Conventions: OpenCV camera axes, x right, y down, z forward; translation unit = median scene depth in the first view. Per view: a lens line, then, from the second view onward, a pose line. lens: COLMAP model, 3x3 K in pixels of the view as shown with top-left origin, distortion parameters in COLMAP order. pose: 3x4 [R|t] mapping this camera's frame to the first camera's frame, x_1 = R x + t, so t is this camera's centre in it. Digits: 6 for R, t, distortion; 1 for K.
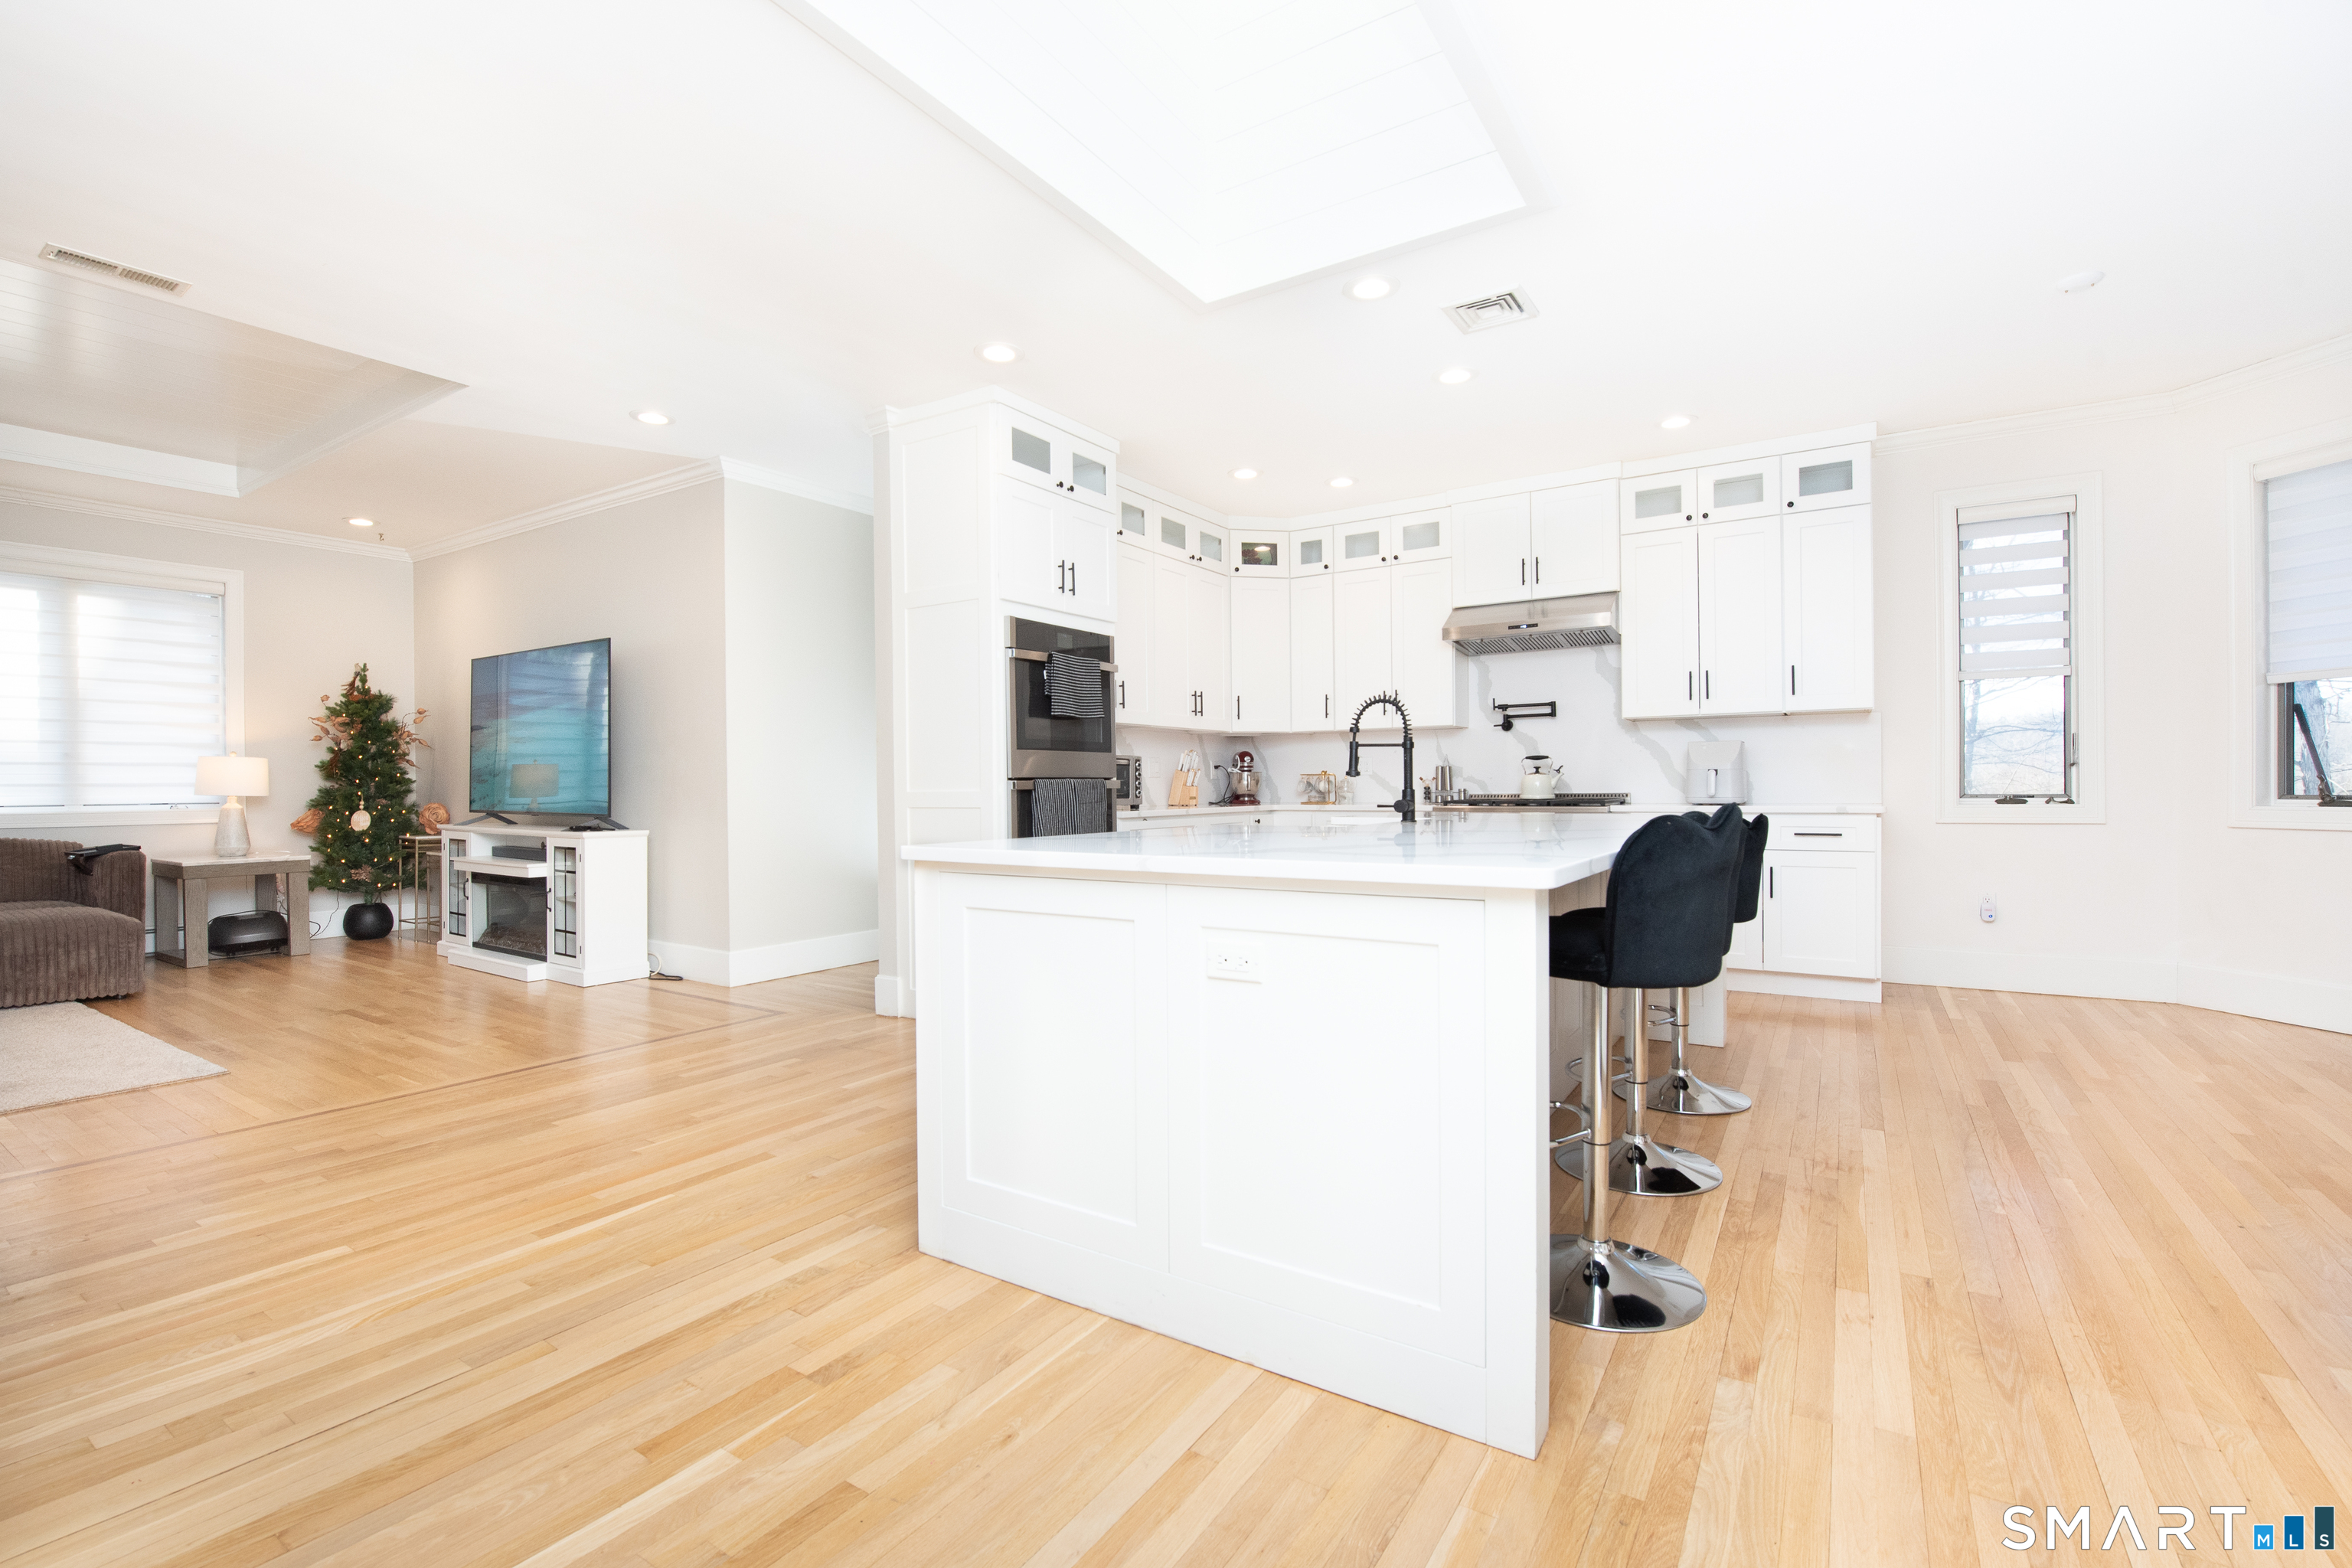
lens RADIAL K [[1017.7, 0, 1190.9], [0, 1017.7, 791.4], [0, 0, 1]] dist [0.000828, -0.010939]
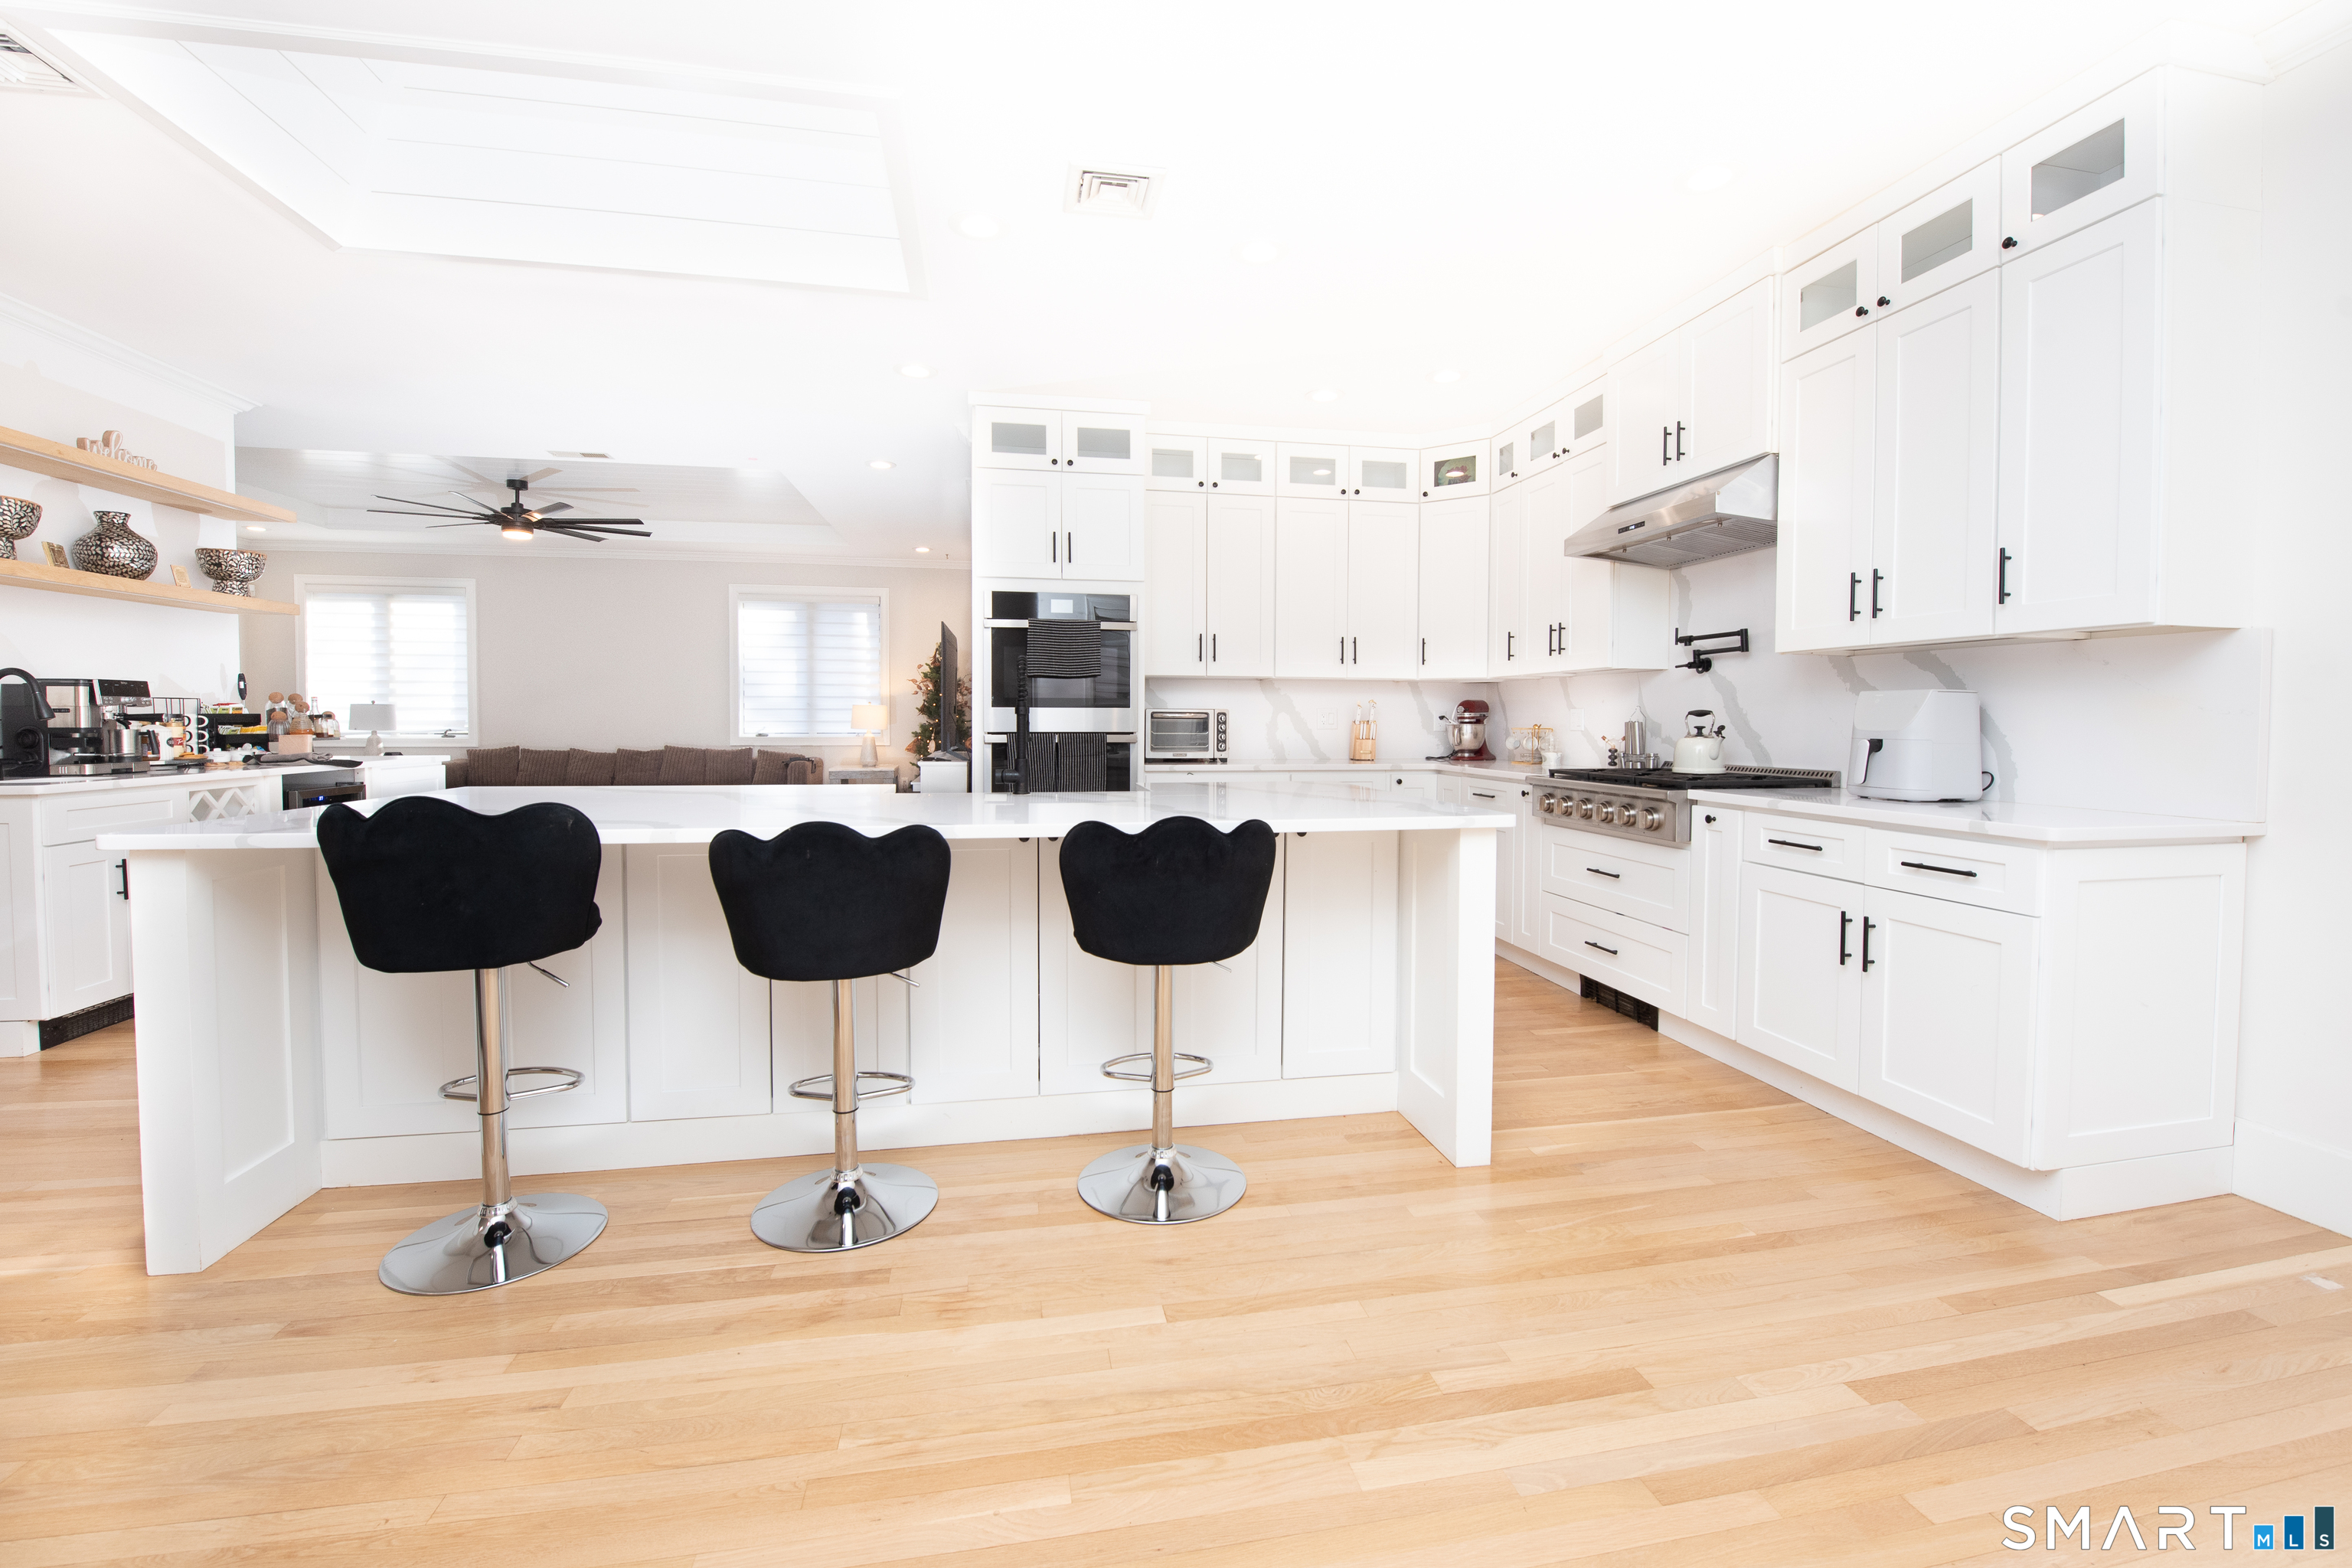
lens RADIAL K [[978.5, 0, 1189.6], [0, 978.5, 746.2], [0, 0, 1]] dist [-0.015195, -0.000447]
pose [[0.692426, 0.032397, -0.720761, 0.627304], [-0.015315, 0.999426, 0.030209, -0.027824], [0.721326, -0.009880, 0.692525, 0.325659]]
